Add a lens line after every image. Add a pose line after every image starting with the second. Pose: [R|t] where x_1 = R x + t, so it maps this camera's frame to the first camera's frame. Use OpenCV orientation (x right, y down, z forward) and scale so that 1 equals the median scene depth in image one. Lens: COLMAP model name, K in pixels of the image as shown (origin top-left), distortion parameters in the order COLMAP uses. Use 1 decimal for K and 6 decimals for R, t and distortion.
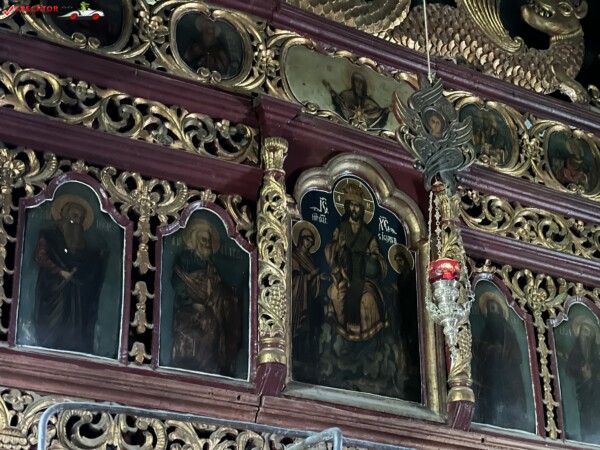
lens RADIAL K [[1354.4, 0, 317.8], [0, 1354.4, 222.1], [0, 0, 1]] dist [0.146705, 0.000000]
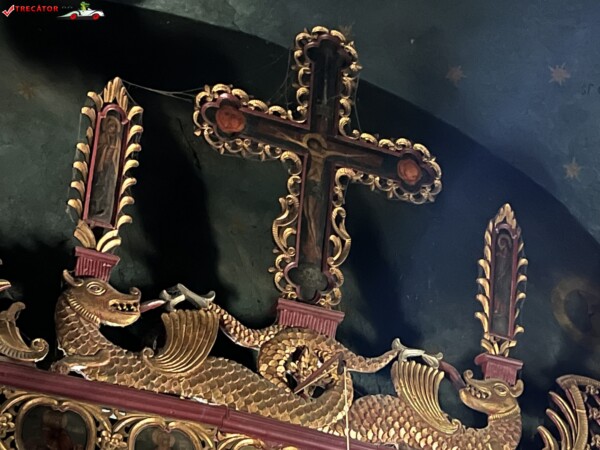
lens RADIAL K [[1354.4, 0, 308.4], [0, 1354.4, 208.8], [0, 0, 1]] dist [0.146705, 0.000000]
pose [[0.995681, -0.050040, -0.078204, 0.128328], [0.032912, 0.977858, -0.206665, -0.081236], [0.086814, 0.203199, 0.975281, -0.148054]]
